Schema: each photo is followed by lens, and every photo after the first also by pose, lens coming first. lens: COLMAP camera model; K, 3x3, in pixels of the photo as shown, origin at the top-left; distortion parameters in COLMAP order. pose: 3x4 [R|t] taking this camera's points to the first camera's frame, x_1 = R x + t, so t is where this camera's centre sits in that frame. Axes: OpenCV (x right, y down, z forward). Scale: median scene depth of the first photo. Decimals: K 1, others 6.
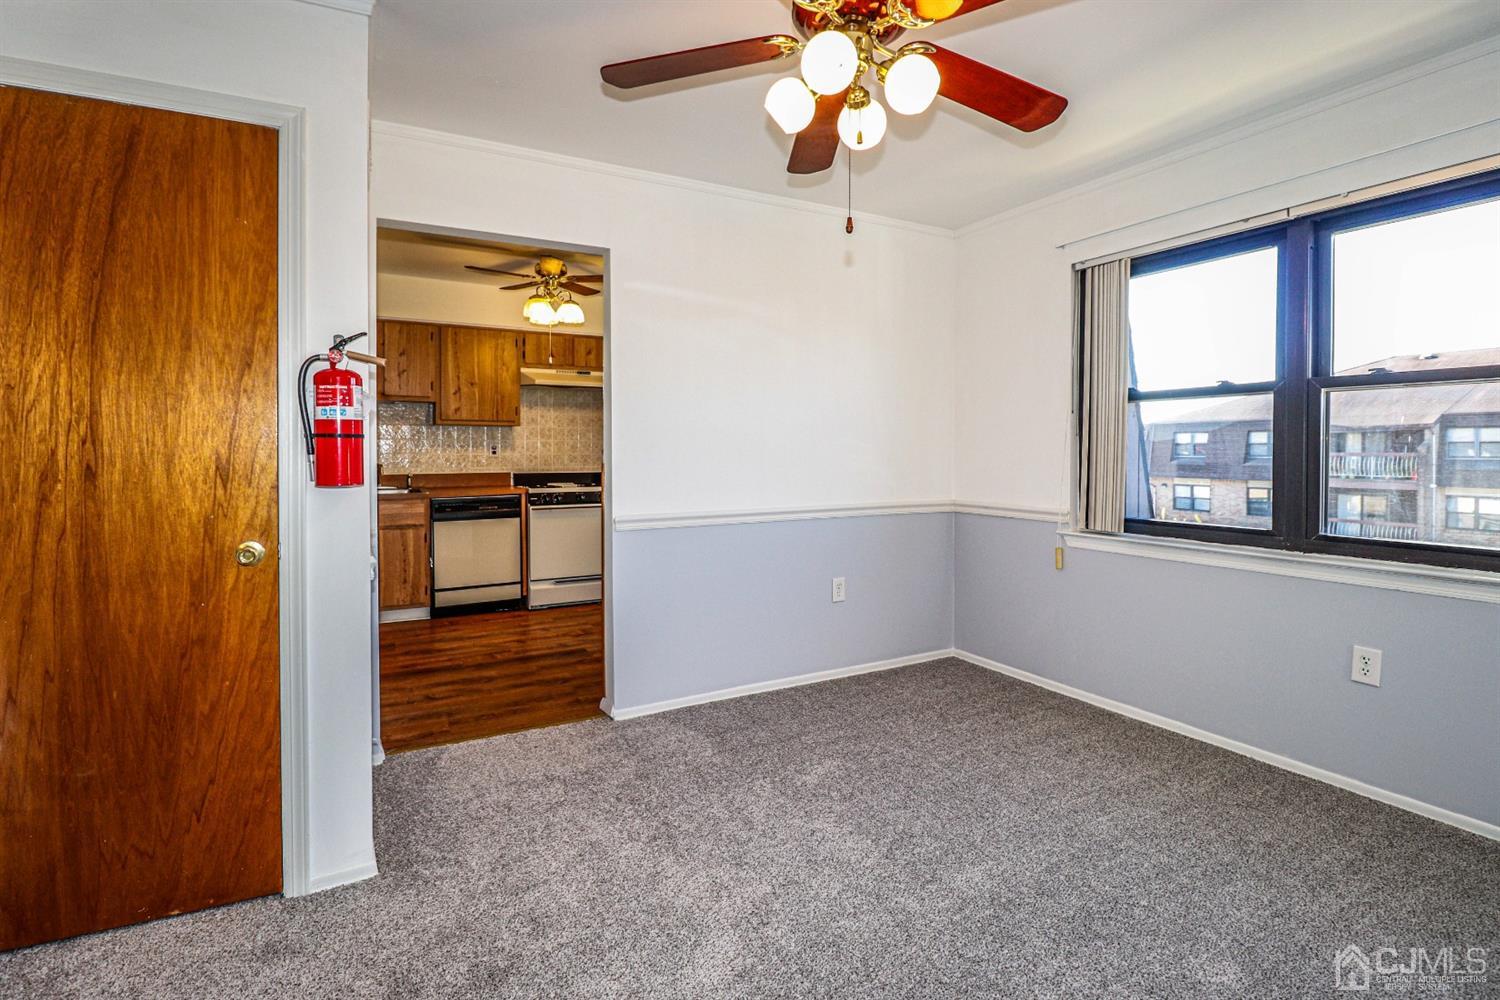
lens RADIAL K [[709.2, 0, 749.6], [0, 709.2, 456.3], [0, 0, 1]] dist [-0.001513, -0.011215]
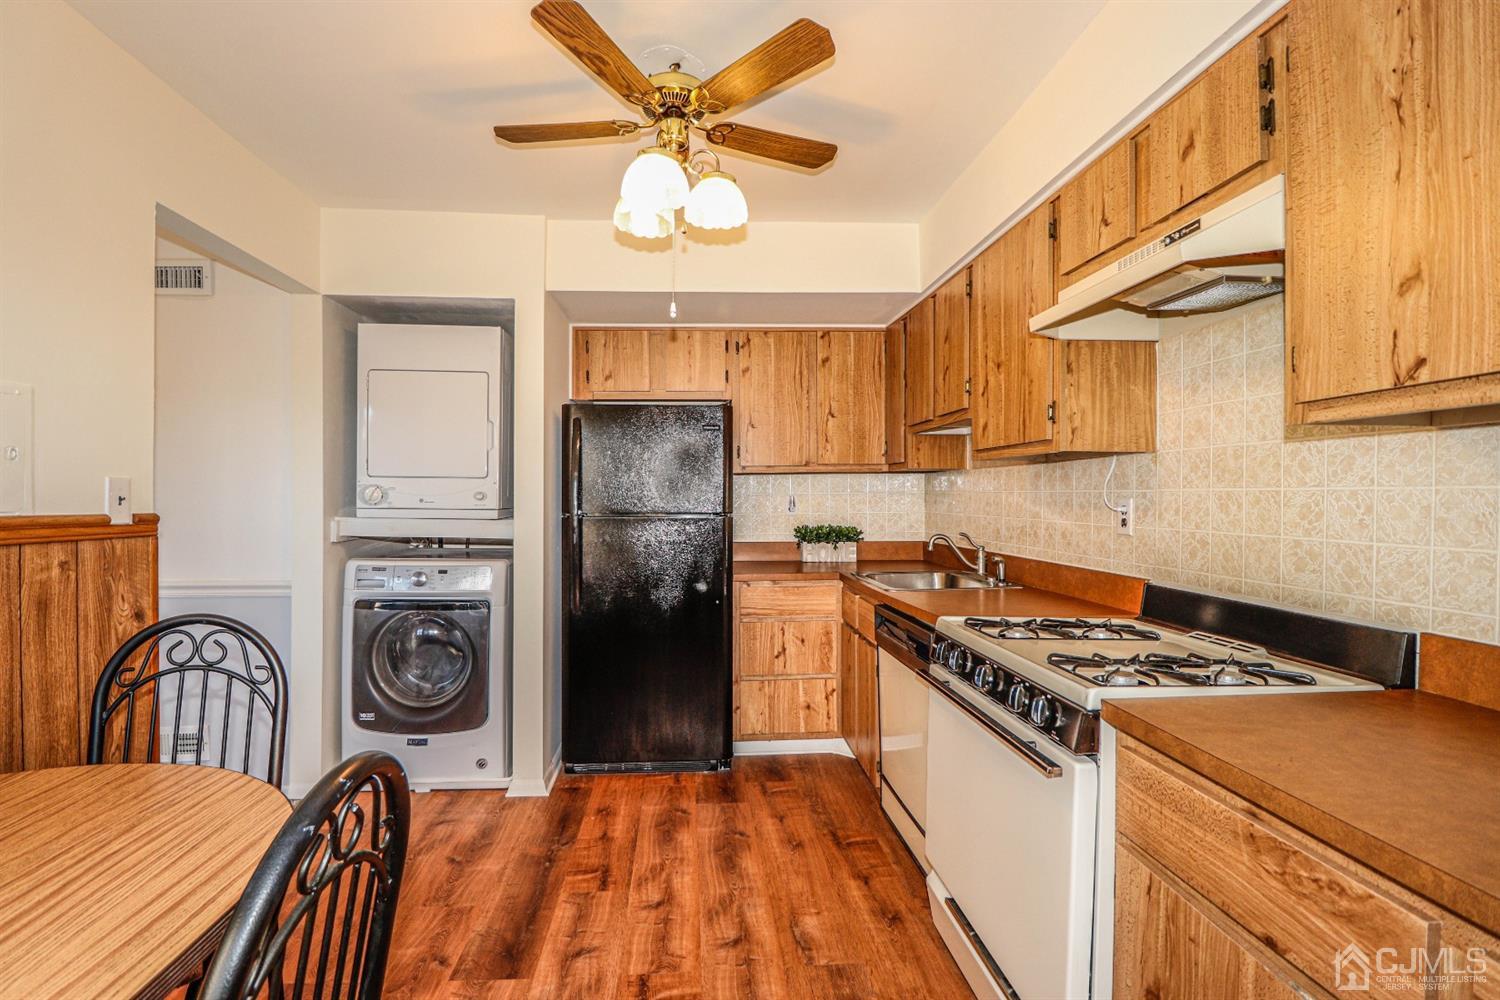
lens RADIAL K [[709.2, 0, 755.8], [0, 709.2, 498.7], [0, 0, 1]] dist [-0.001513, -0.011215]
pose [[-0.388282, 0.005737, -0.921523, 0.077674], [-0.008764, 0.999912, 0.009918, -0.021599], [0.921499, 0.011927, -0.388198, 1.033500]]
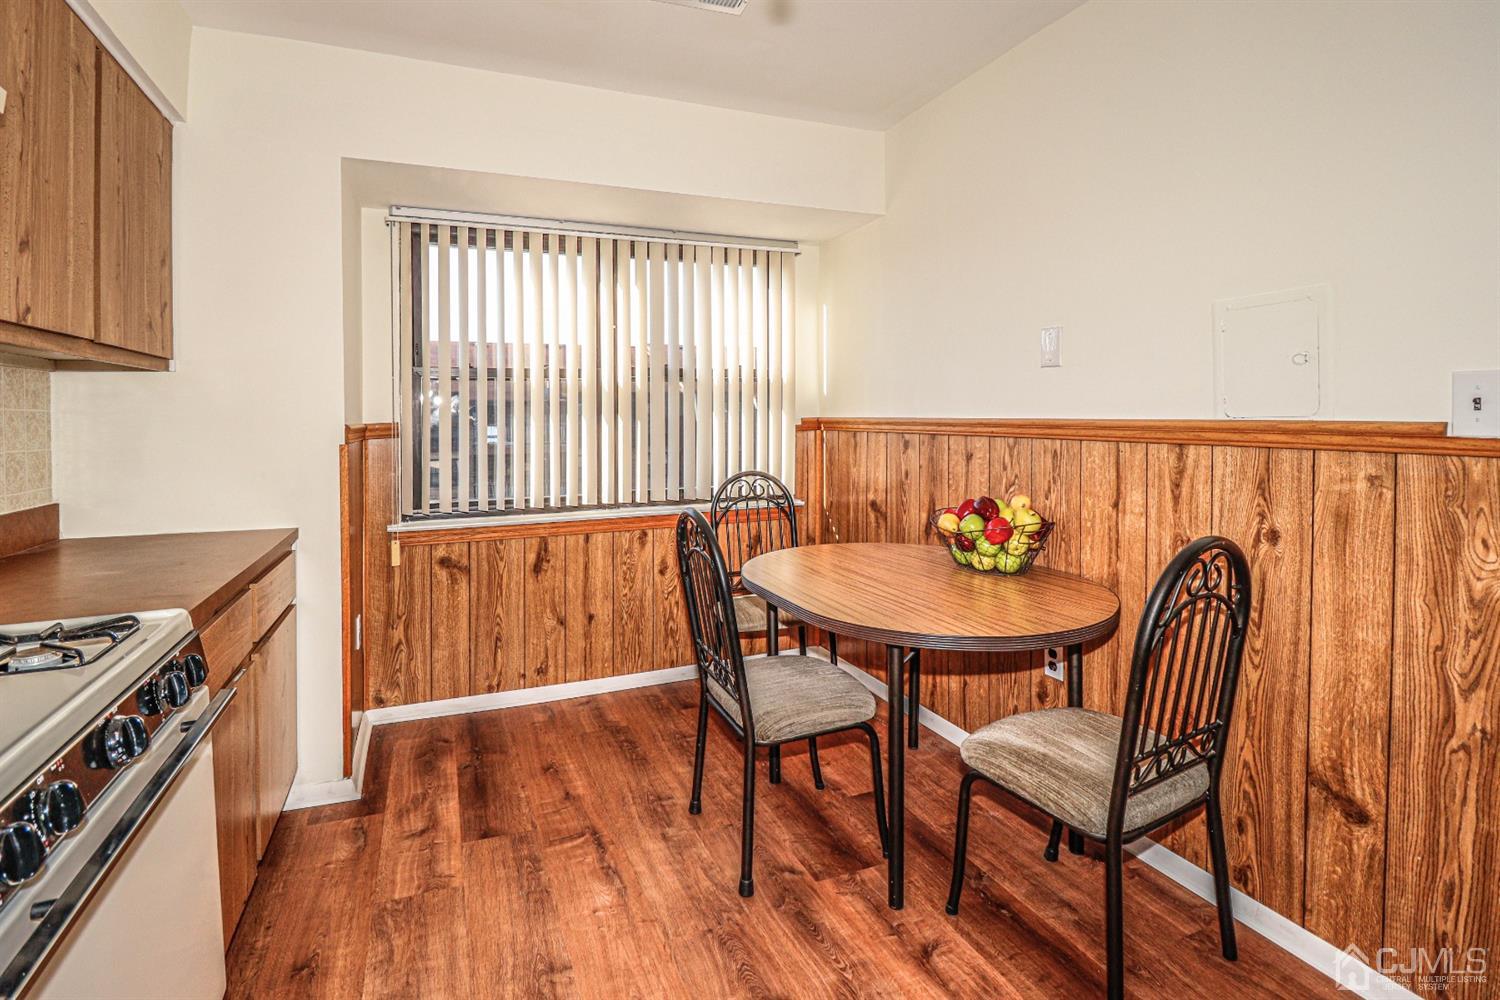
lens RADIAL K [[709.2, 0, 720.7], [0, 709.2, 424.5], [0, 0, 1]] dist [-0.001513, -0.011215]
pose [[0.149853, -0.006584, 0.988686, -0.378802], [0.017874, 0.999832, 0.003949, -0.013246], [-0.988547, 0.017080, 0.149946, 0.841647]]
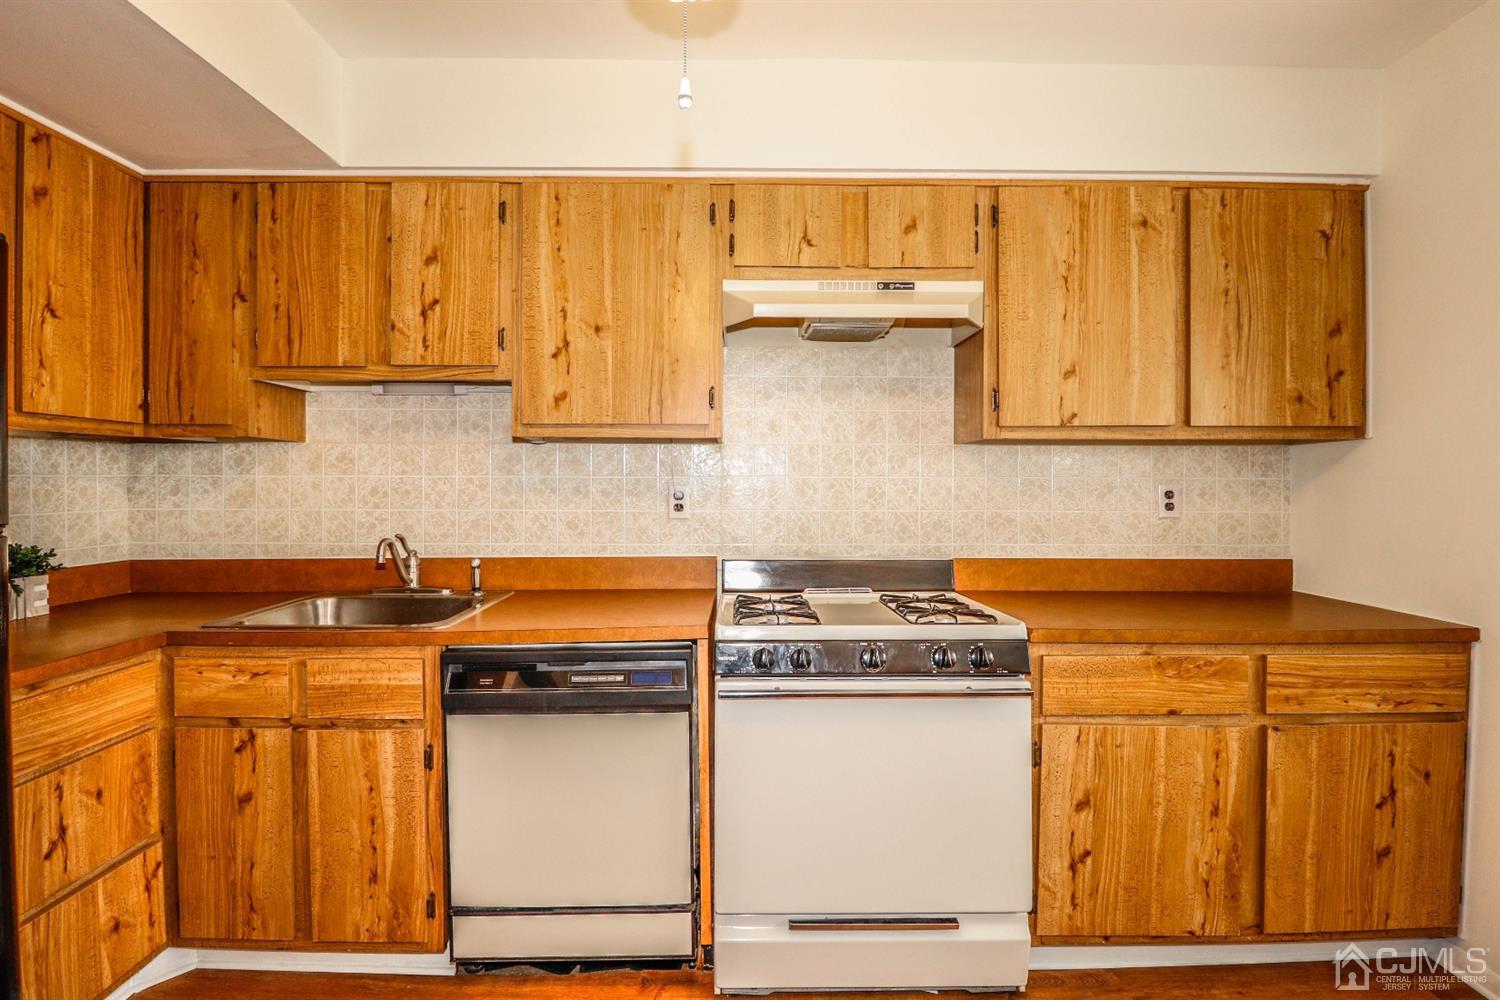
lens RADIAL K [[709.2, 0, 749.7], [0, 709.2, 487.3], [0, 0, 1]] dist [-0.001513, -0.011215]
pose [[0.884794, 0.005560, -0.465948, -0.143377], [-0.007009, 0.999974, -0.001378, -0.017490], [0.465929, 0.004485, 0.884811, 0.704212]]
